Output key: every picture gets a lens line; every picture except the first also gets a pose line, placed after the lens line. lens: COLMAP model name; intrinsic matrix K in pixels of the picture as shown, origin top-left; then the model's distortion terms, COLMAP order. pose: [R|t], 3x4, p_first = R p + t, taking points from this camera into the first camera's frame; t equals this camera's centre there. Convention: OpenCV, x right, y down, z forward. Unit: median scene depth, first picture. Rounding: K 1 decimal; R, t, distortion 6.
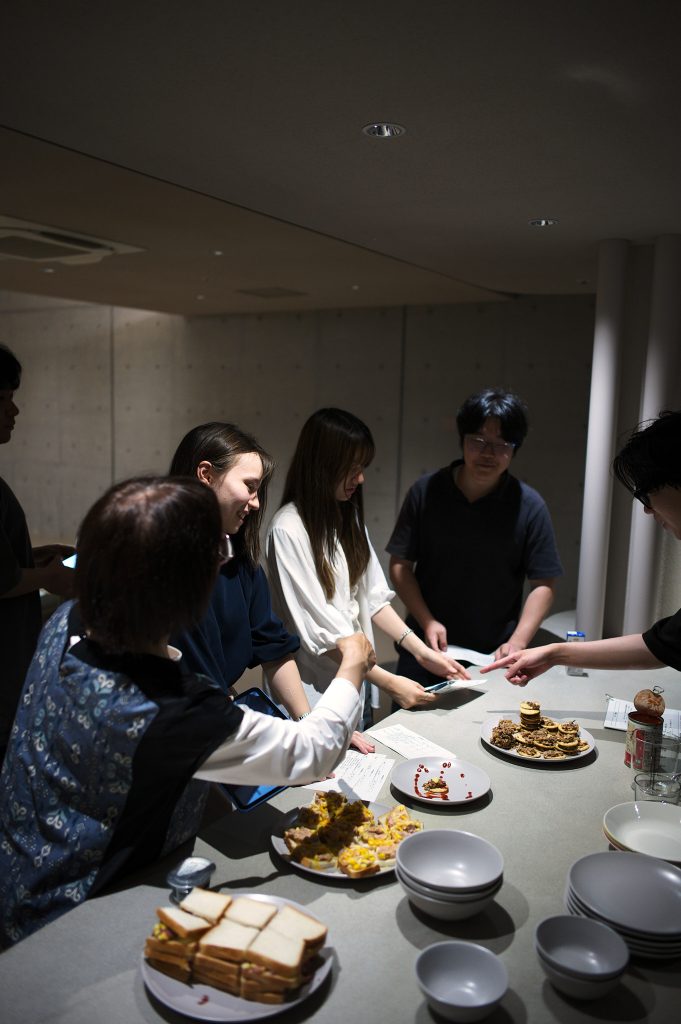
lens RADIAL K [[835.7, 0, 340.5], [0, 835.7, 512.0], [0, 0, 1]] dist [-0.059086, 0.101264]
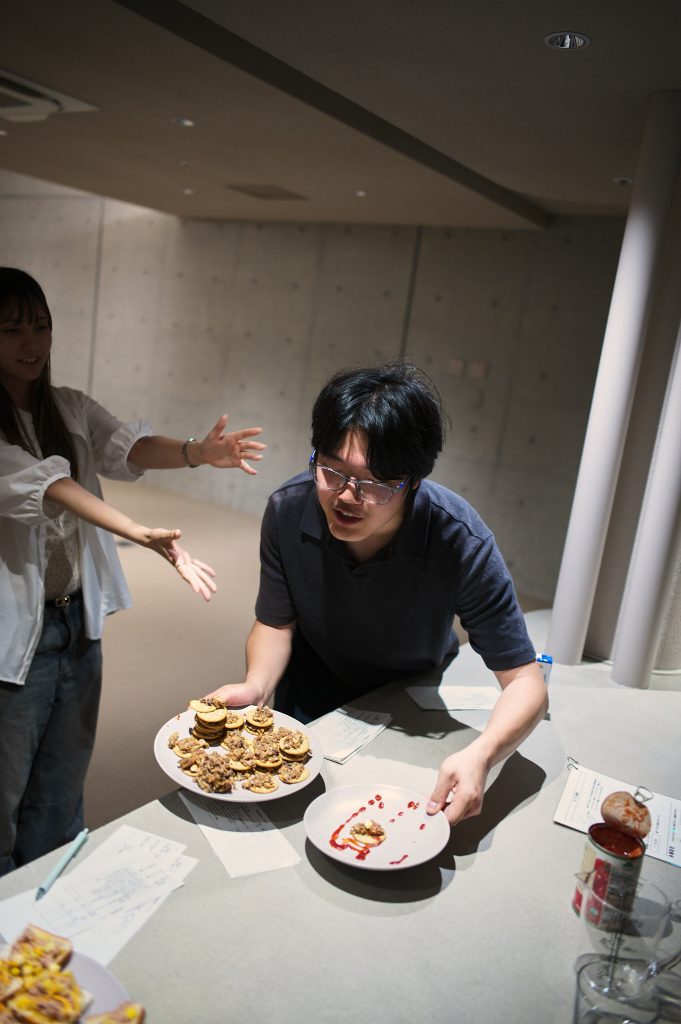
lens RADIAL K [[835.7, 0, 340.5], [0, 835.7, 512.0], [0, 0, 1]] dist [-0.059086, 0.101264]
pose [[0.993937, 0.108766, -0.016115, 0.040198], [-0.107416, 0.991821, 0.068935, -0.001241], [0.023481, -0.066786, 0.997491, 0.108192]]
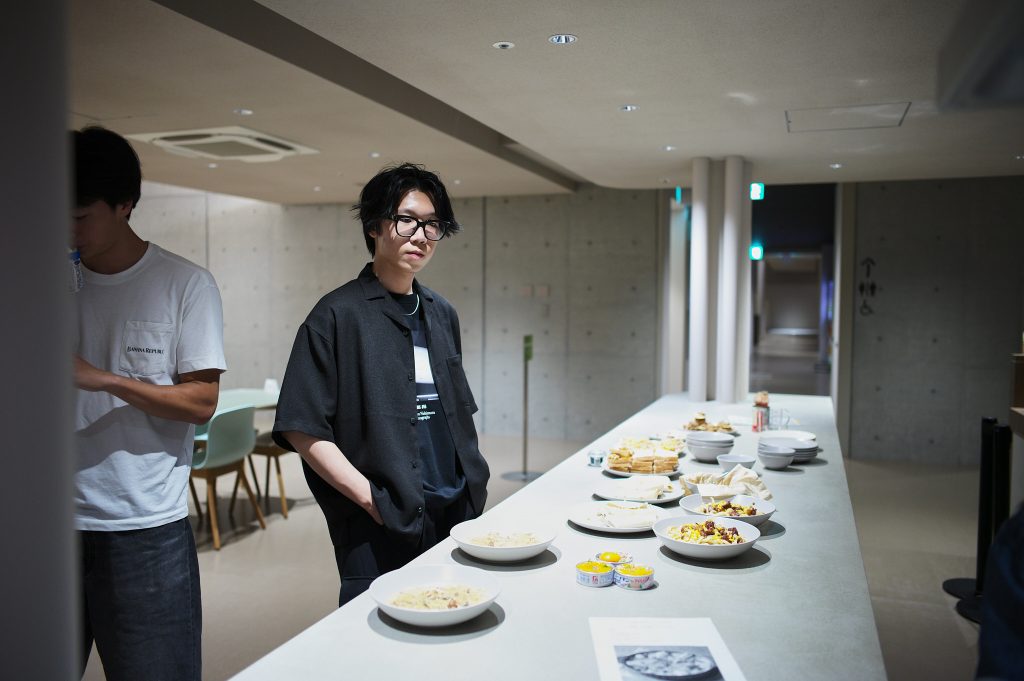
lens RADIAL K [[835.7, 0, 512.0], [0, 835.7, 340.5], [0, 0, 1]] dist [-0.059086, 0.101264]
pose [[0.975680, -0.030351, 0.217087, -0.156516], [0.046554, 0.996466, -0.069913, 0.052739], [-0.214198, 0.078319, 0.973645, -0.195595]]
